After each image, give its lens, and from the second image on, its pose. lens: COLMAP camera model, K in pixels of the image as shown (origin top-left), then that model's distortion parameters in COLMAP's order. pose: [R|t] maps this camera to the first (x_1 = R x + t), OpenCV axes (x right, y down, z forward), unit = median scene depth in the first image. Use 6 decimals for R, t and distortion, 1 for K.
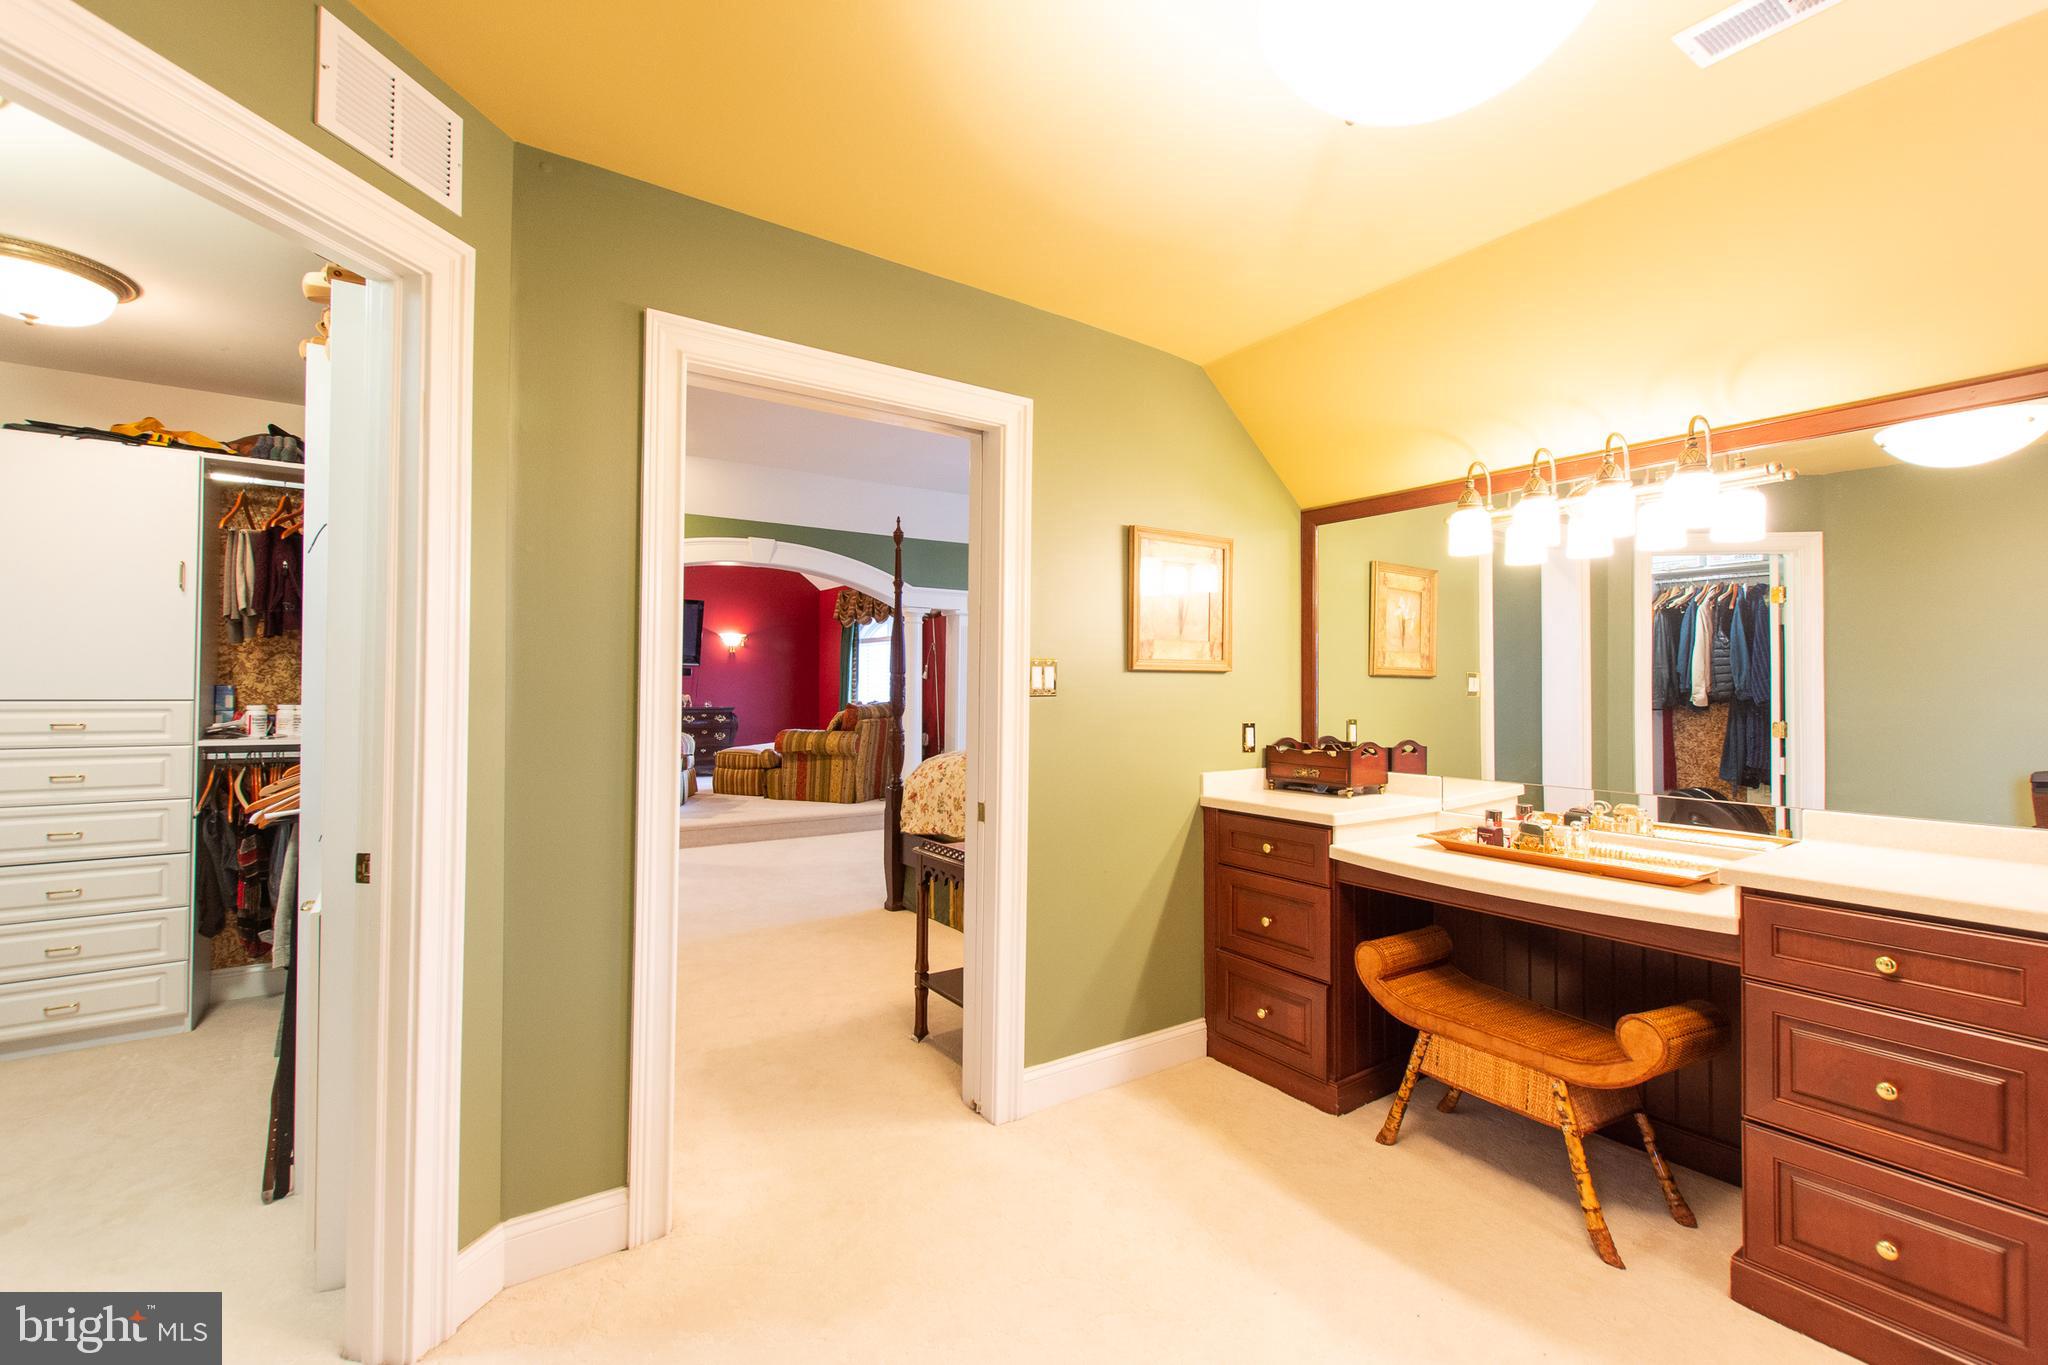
lens RADIAL K [[885.1, 0, 1025.9], [0, 885.1, 673.4], [0, 0, 1]] dist [0.008085, 0.000999]
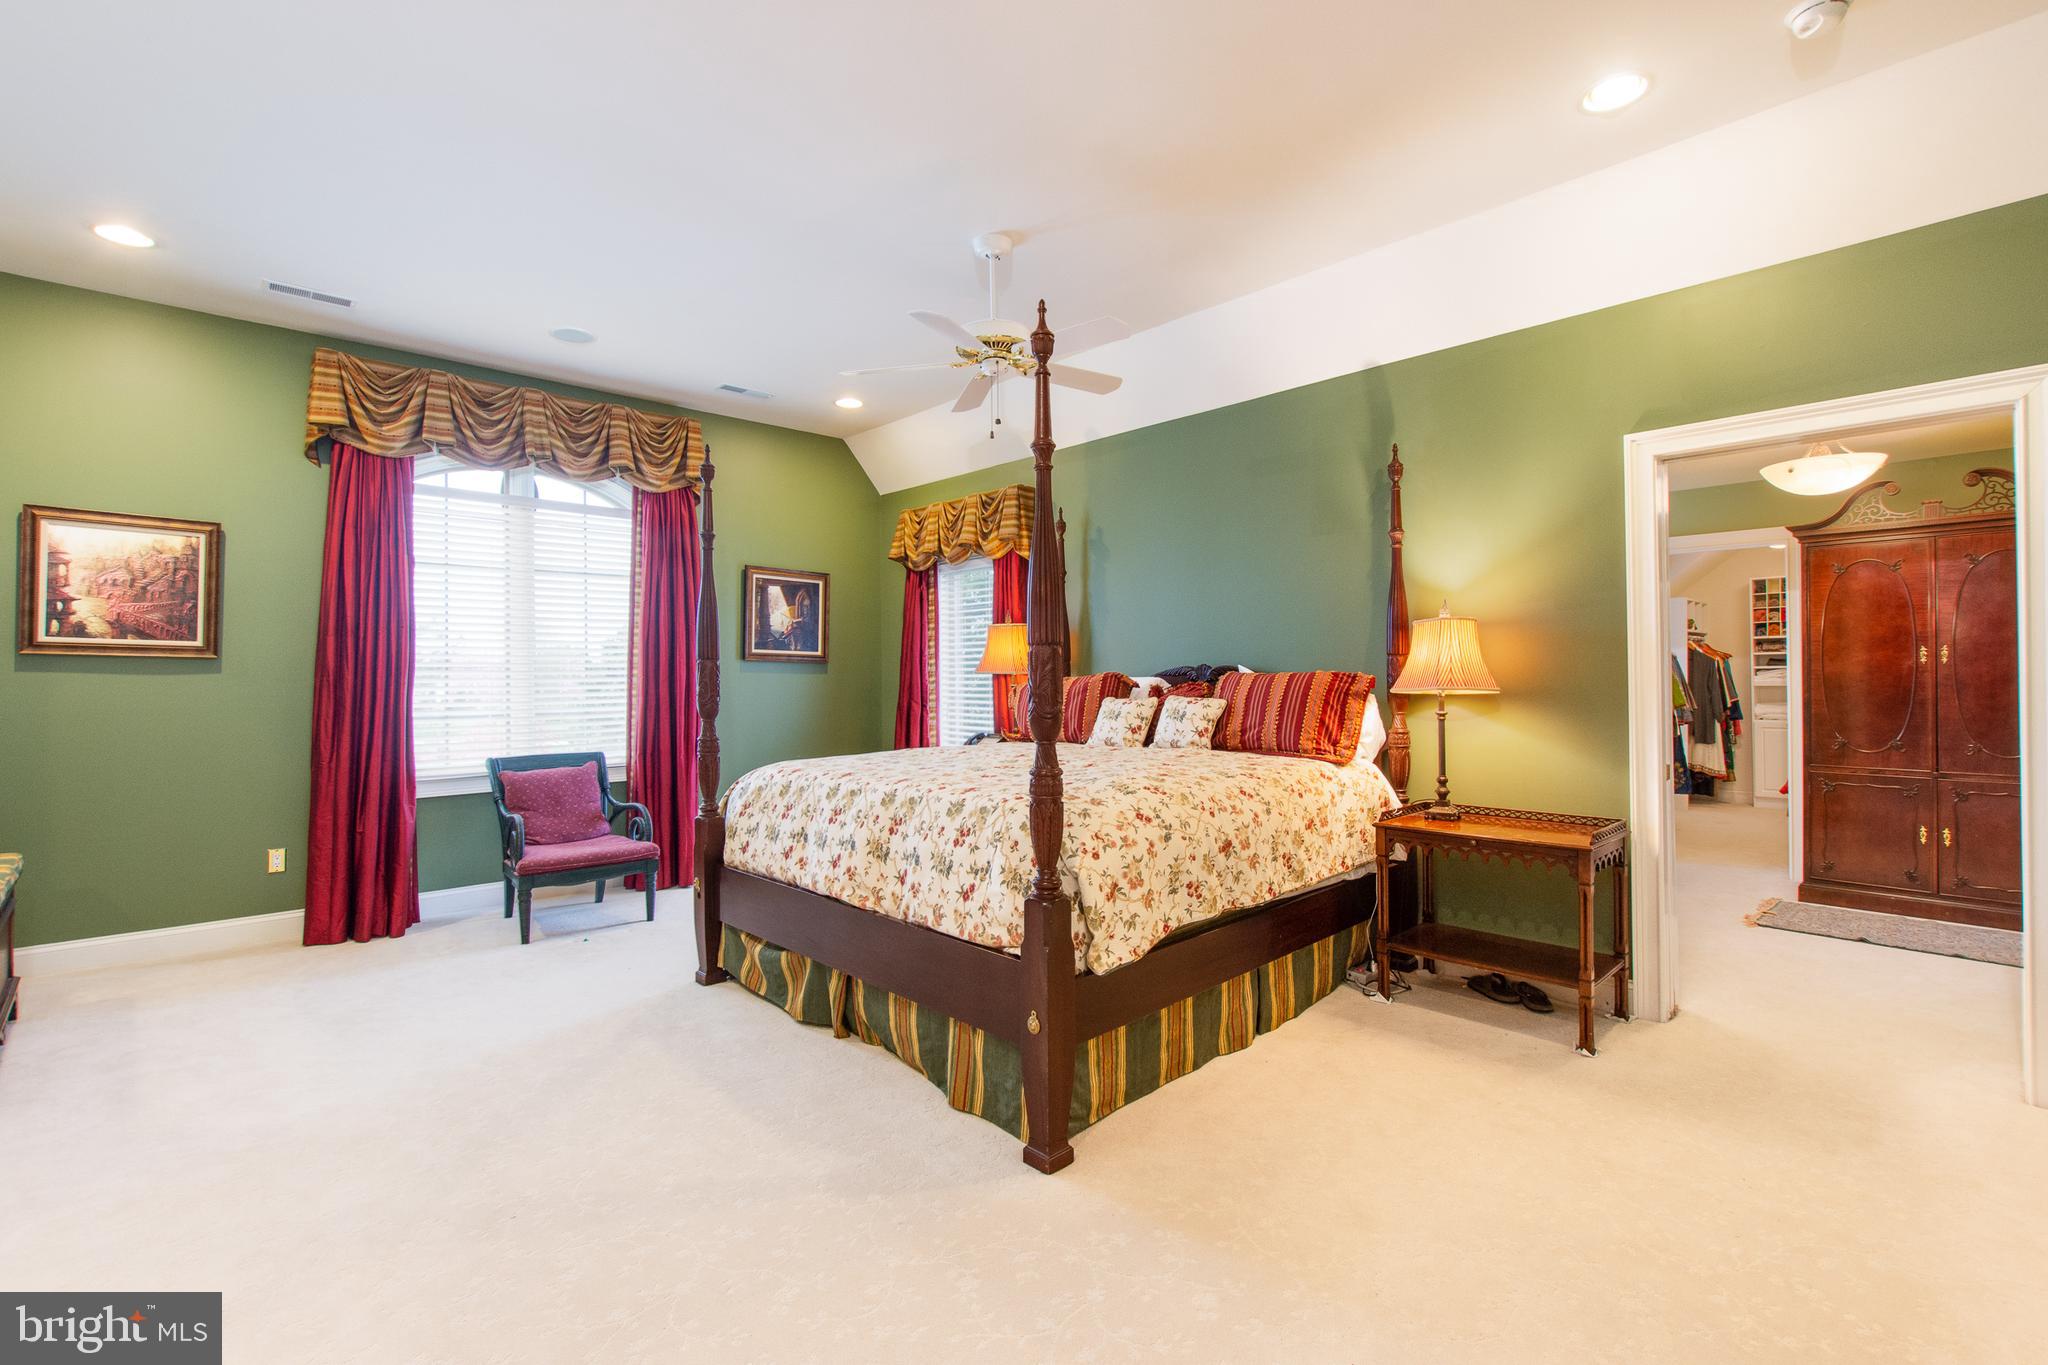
lens RADIAL K [[913.6, 0, 1029.5], [0, 913.6, 674.7], [0, 0, 1]] dist [-0.004098, -0.000598]
pose [[-0.151747, -0.001939, 0.988417, -0.377770], [-0.009774, 0.999952, 0.000461, 0.009279], [-0.988371, -0.009591, -0.151759, 0.669923]]
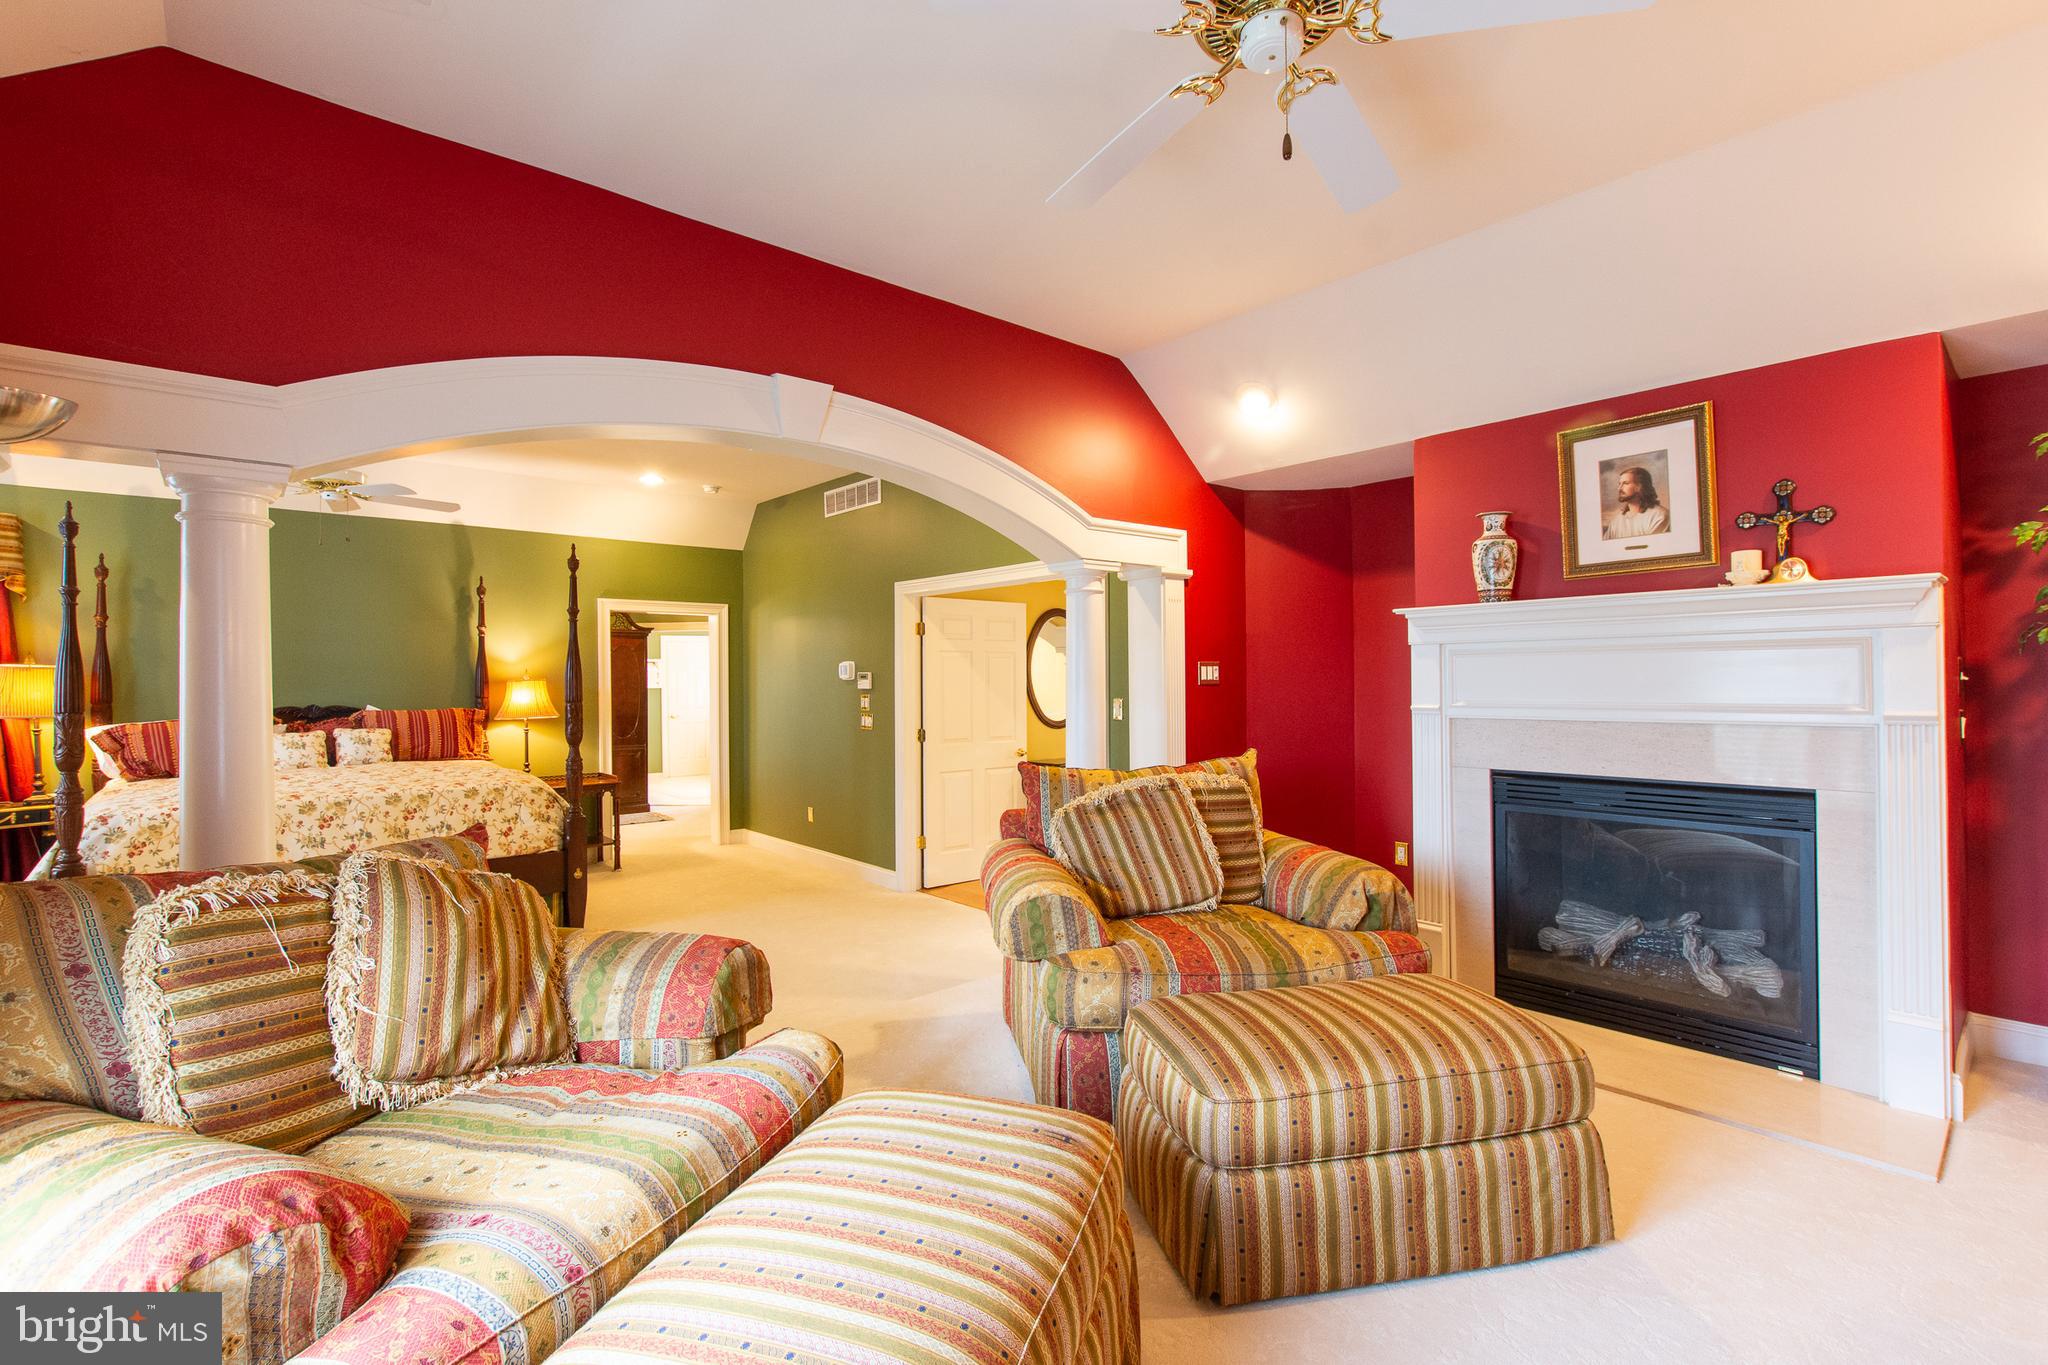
lens RADIAL K [[913.6, 0, 1030.0], [0, 913.6, 676.6], [0, 0, 1]] dist [-0.004098, -0.000598]
pose [[-0.992859, 0.002523, -0.119267, -0.330357], [0.004739, 0.999821, -0.018299, -0.004506], [0.119199, -0.018733, -0.992694, 1.290260]]
